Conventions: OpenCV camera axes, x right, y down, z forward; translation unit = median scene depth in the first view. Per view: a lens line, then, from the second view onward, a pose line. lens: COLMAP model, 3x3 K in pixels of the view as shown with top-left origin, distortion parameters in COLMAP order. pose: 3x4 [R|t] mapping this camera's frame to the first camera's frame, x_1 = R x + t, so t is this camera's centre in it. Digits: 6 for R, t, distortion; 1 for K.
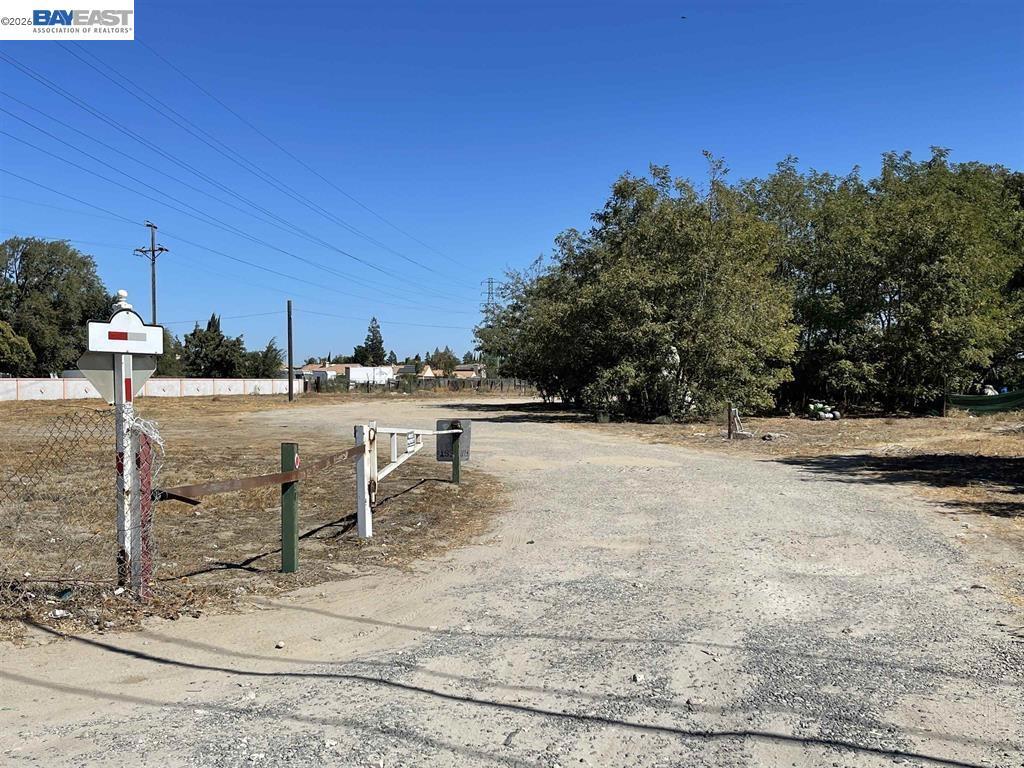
lens RADIAL K [[1091.9, 0, 527.4], [0, 1091.9, 405.5], [0, 0, 1]] dist [0.045062, 0.000000]
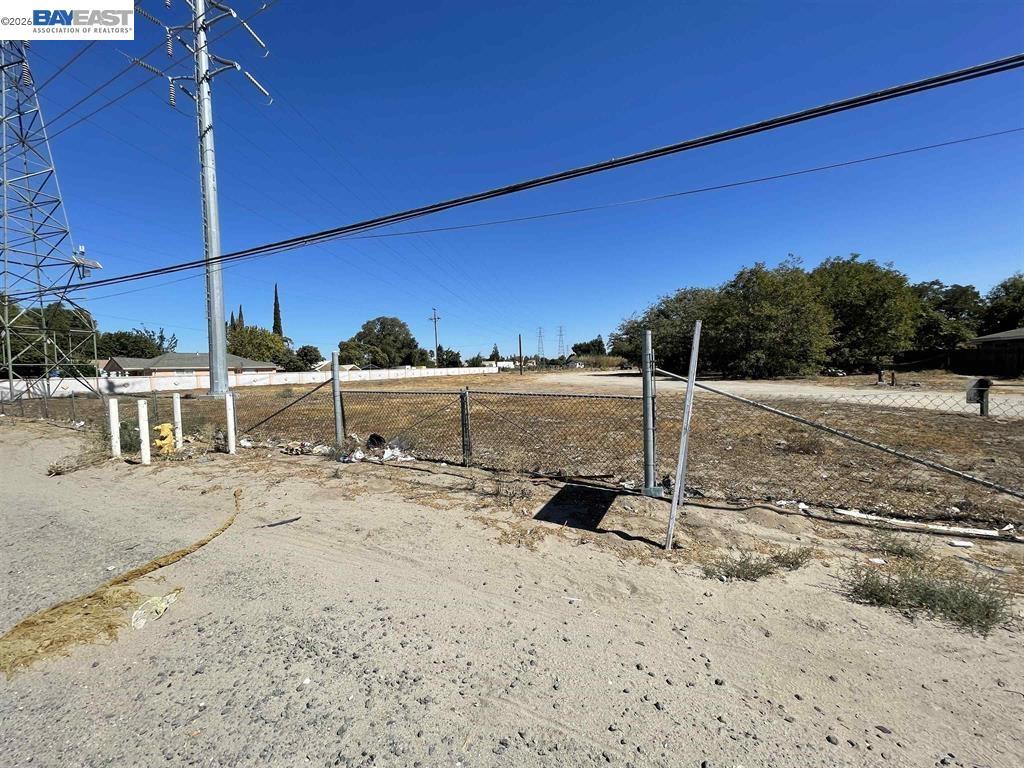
lens RADIAL K [[409.4, 0, 511.3], [0, 409.4, 385.9], [0, 0, 1]] dist [0.001023, 0.000440]
pose [[0.997716, -0.023273, -0.063420, -0.651533], [0.024779, 0.999427, 0.023073, -0.005411], [0.062847, -0.024592, 0.997720, 0.282139]]
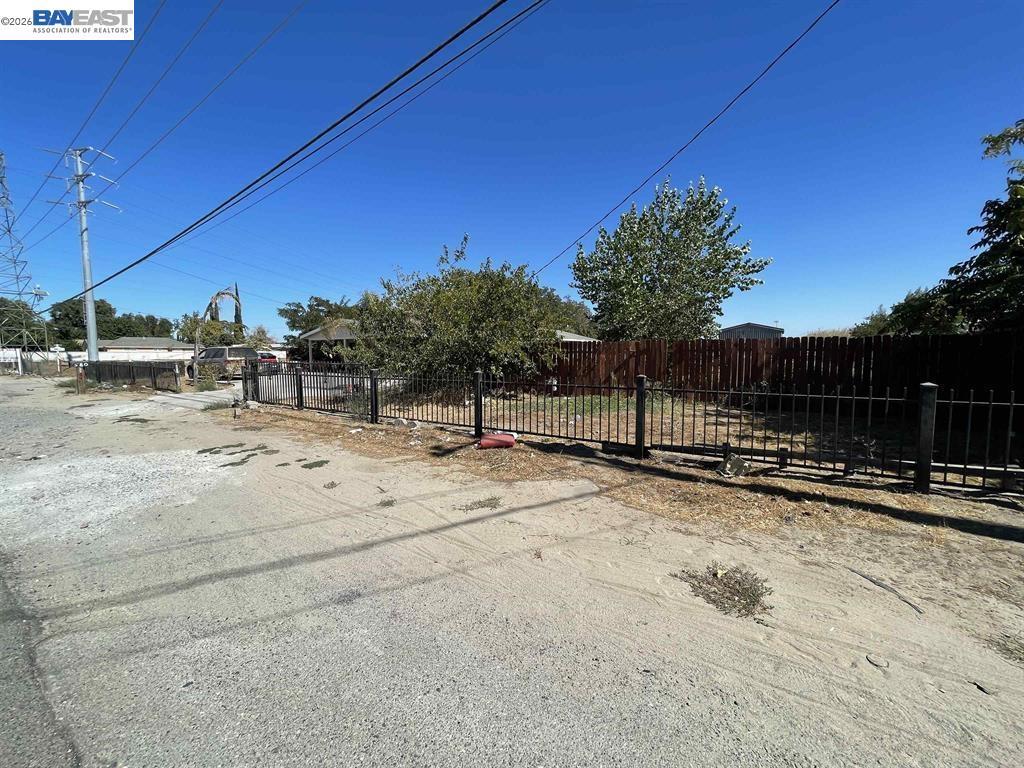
lens RADIAL K [[409.4, 0, 509.8], [0, 409.4, 383.9], [0, 0, 1]] dist [0.001023, 0.000440]
pose [[0.986522, 0.012765, -0.163131, 1.593422], [-0.003521, 0.998377, 0.056833, 0.010684], [0.163592, -0.055493, 0.984966, -0.720785]]
